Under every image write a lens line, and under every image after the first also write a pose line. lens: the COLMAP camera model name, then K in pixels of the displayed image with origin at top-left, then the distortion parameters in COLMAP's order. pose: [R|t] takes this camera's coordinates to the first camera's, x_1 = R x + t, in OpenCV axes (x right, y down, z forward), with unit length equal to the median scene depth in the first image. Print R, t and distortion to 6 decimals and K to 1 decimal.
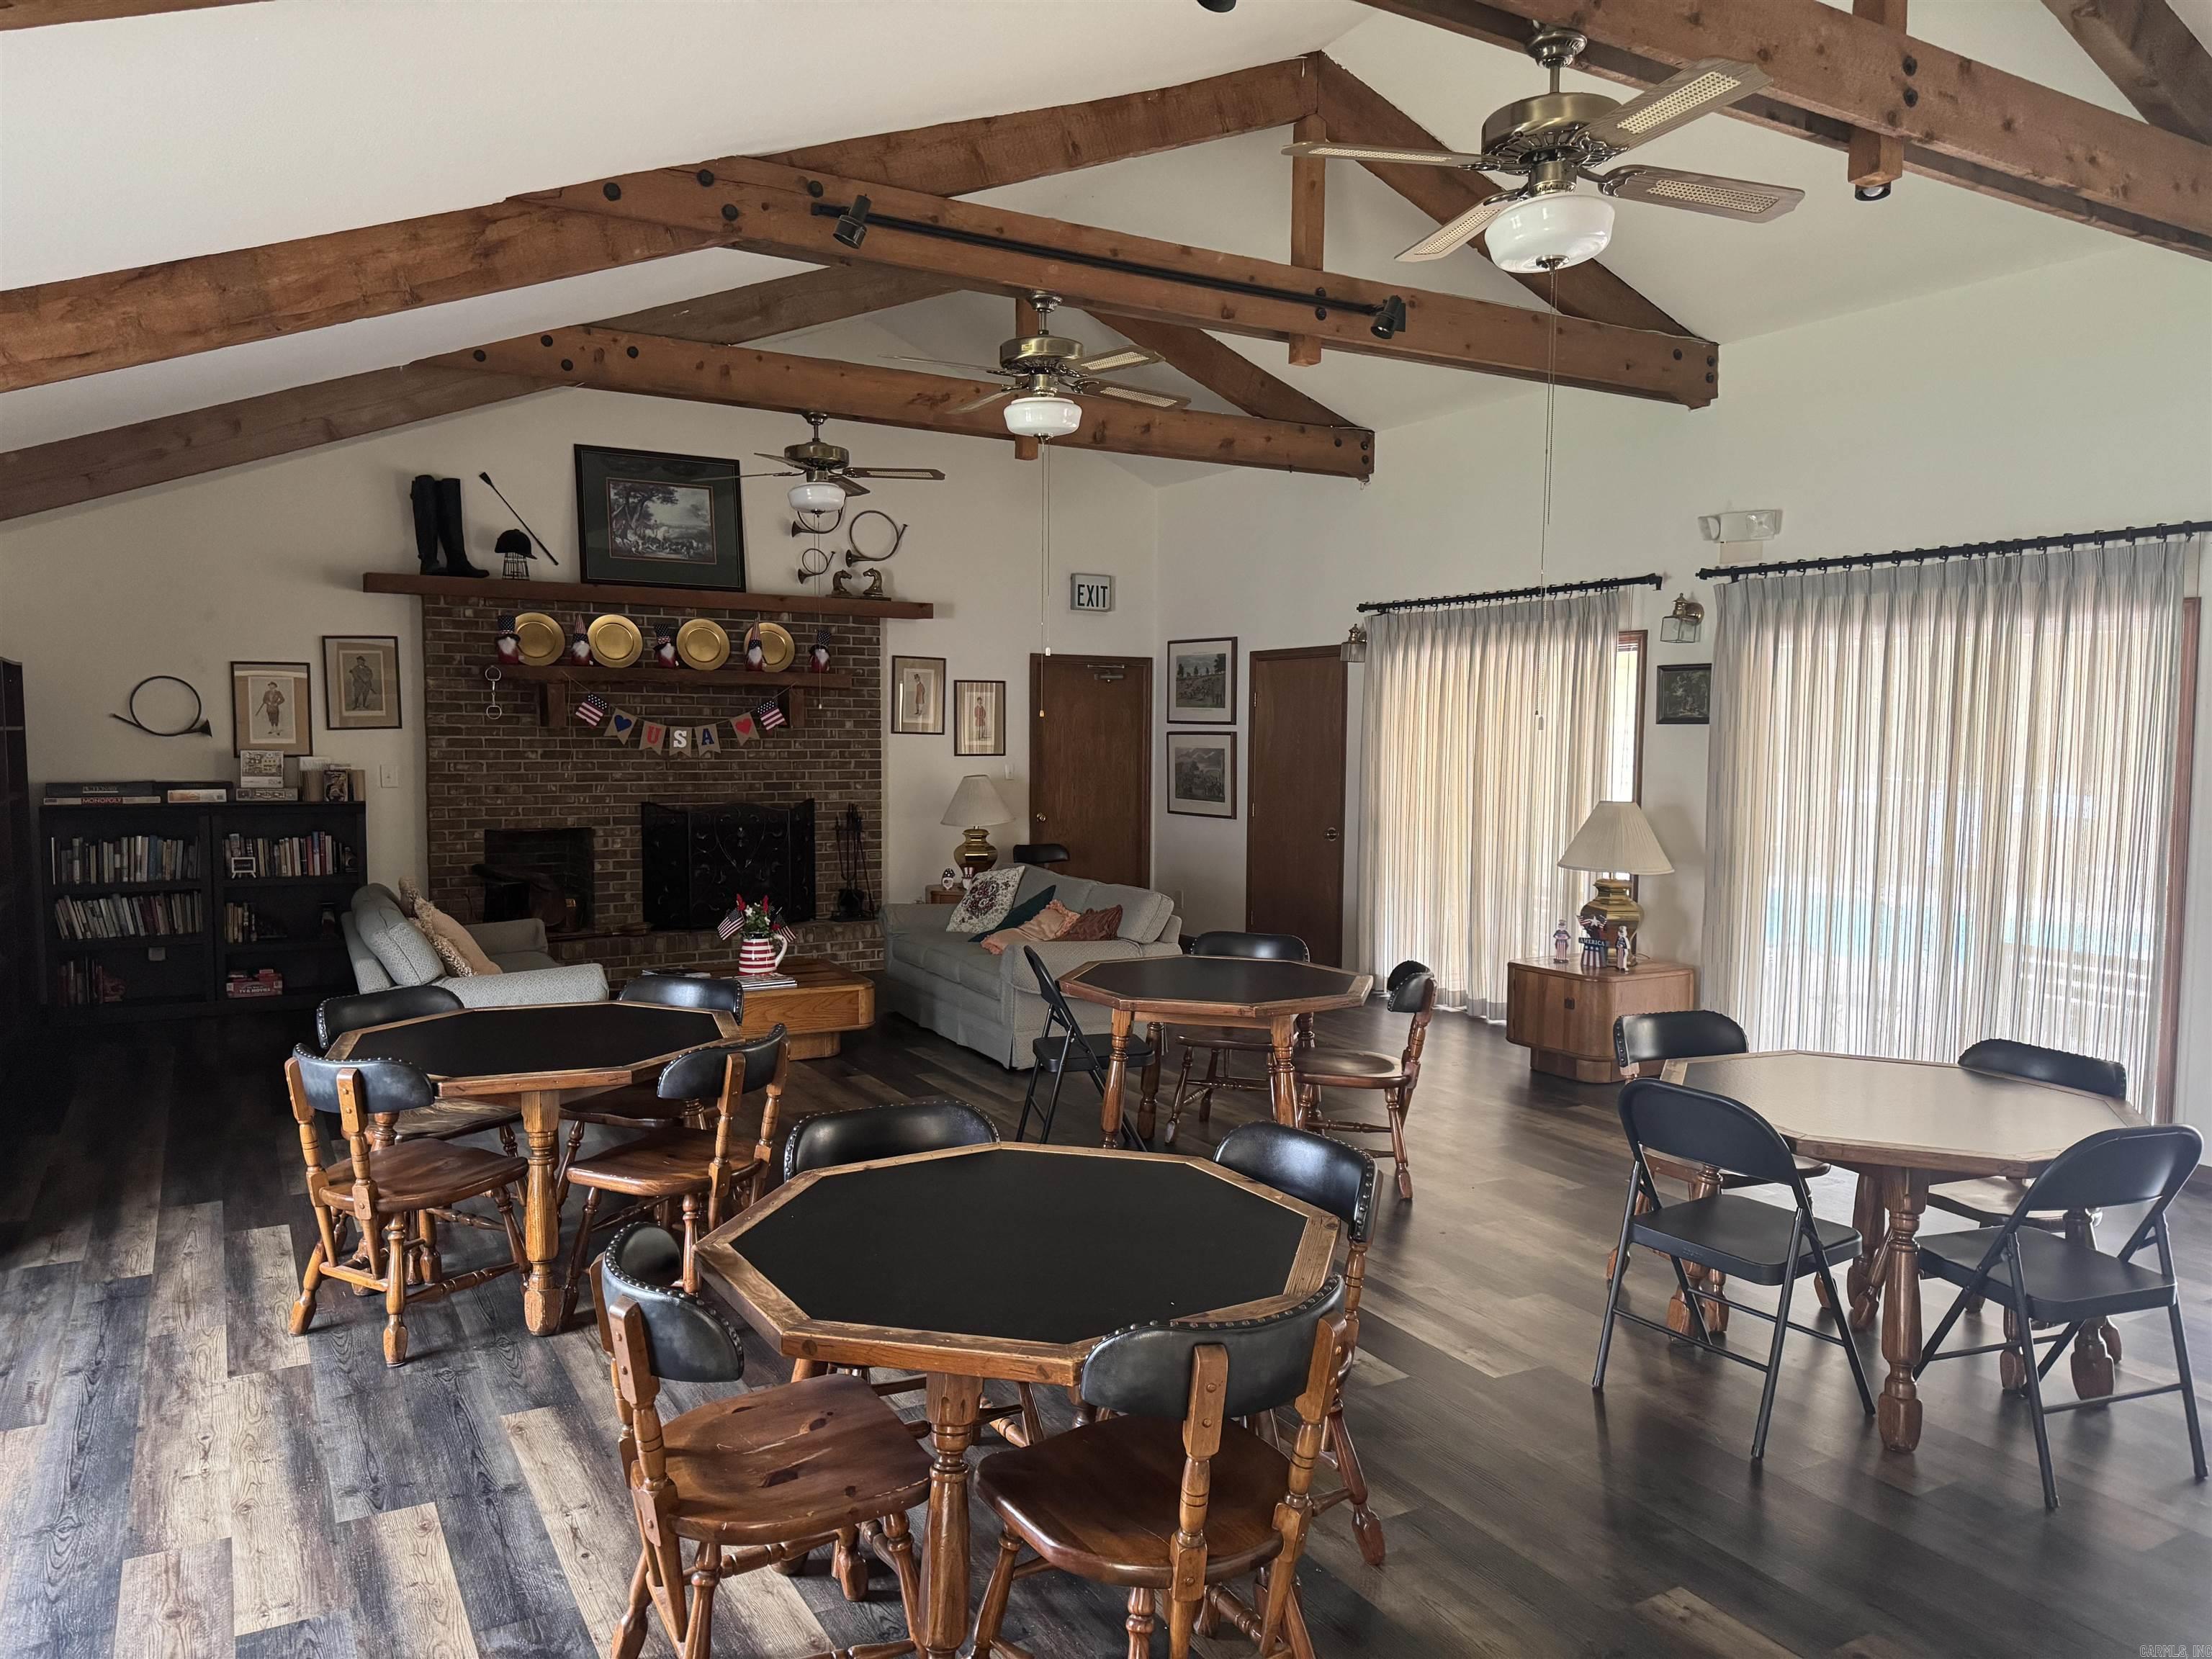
lens RADIAL K [[1557.2, 0, 1103.3], [0, 1557.2, 839.4], [0, 0, 1]] dist [0.041829, -0.002952]
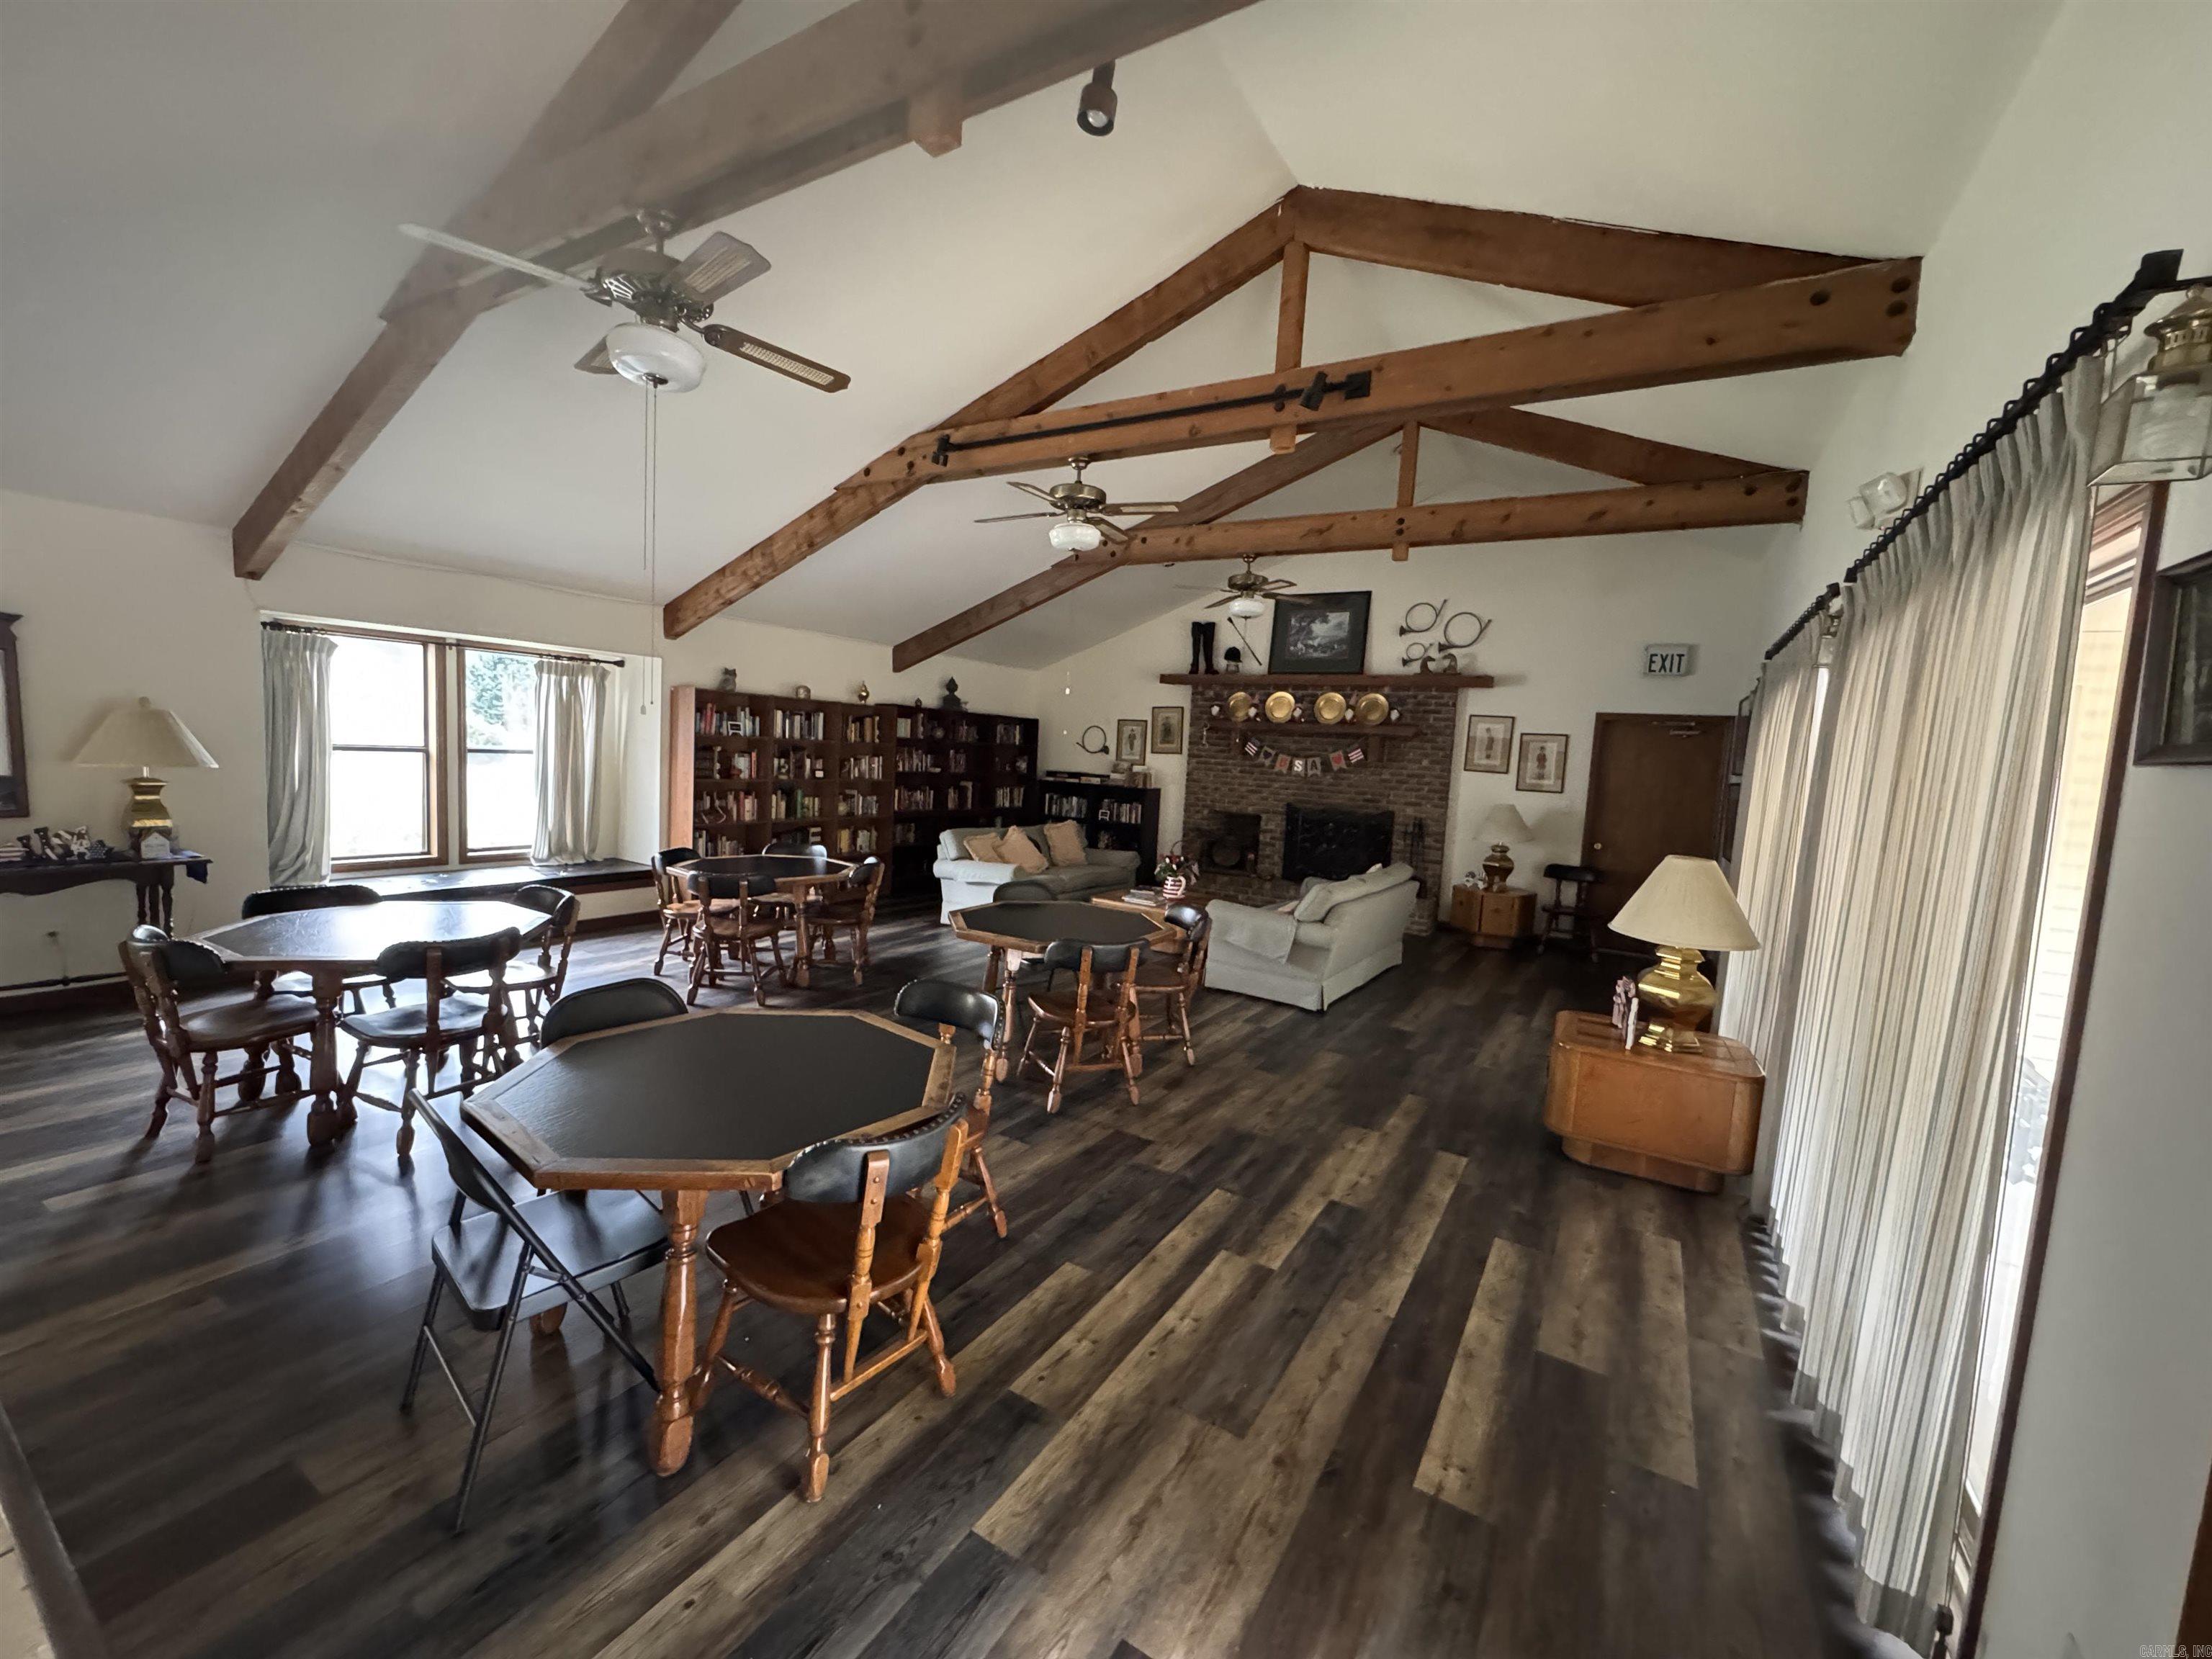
lens RADIAL K [[886.2, 0, 1104.2], [0, 886.2, 831.8], [0, 0, 1]] dist [0.003269, -0.000156]
pose [[0.483897, 0.101595, -0.869208, 0.444676], [-0.113086, 0.992170, 0.053011, -0.021273], [0.867787, 0.072643, 0.491598, 0.364817]]
